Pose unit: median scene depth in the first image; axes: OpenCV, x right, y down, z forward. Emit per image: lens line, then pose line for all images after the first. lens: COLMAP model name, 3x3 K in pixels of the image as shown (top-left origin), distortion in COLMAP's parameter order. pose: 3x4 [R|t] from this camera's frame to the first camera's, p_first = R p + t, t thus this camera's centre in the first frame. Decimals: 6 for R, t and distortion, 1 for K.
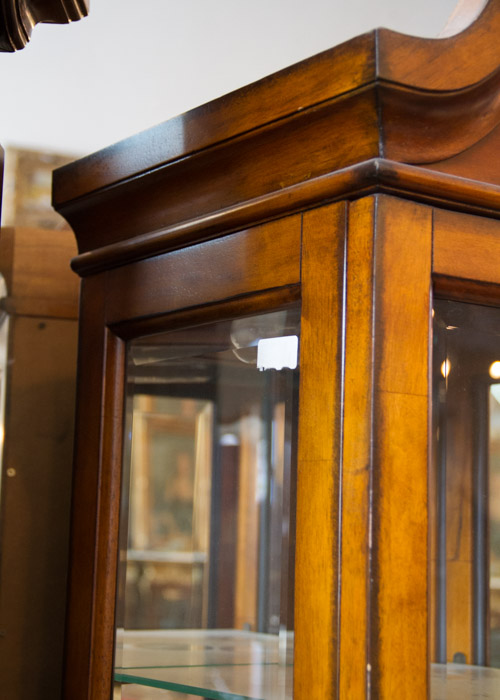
lens RADIAL K [[1374.3, 0, 250.0], [0, 1374.3, 350.0], [0, 0, 1]] dist [0.102697, 0.189967]
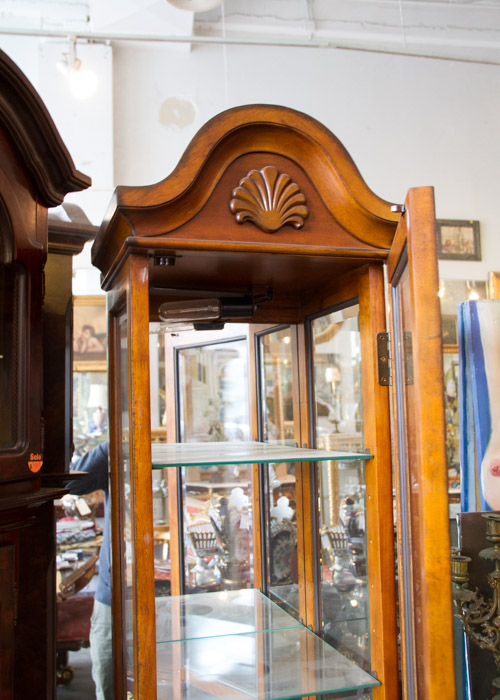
lens RADIAL K [[719.3, 0, 250.0], [0, 719.3, 350.0], [0, 0, 1]] dist [-0.142911, -0.003067]
pose [[0.949907, -0.079841, -0.302162, 0.651676], [0.094389, 0.994960, 0.033830, 0.036999], [0.297938, -0.060656, 0.952656, -0.151048]]
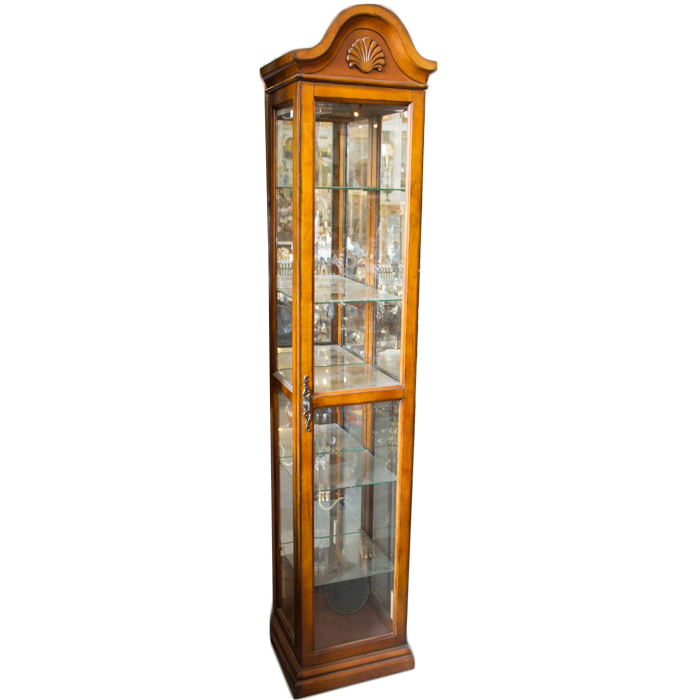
lens RADIAL K [[712.9, 0, 350.0], [0, 712.9, 350.0], [0, 0, 1]] dist [-0.077712, 0.007800]
pose [[0.970466, 0.042893, -0.237395, 0.909939], [0.042362, 0.938475, 0.342739, -0.065303], [0.237491, -0.342673, 0.908941, -1.596750]]
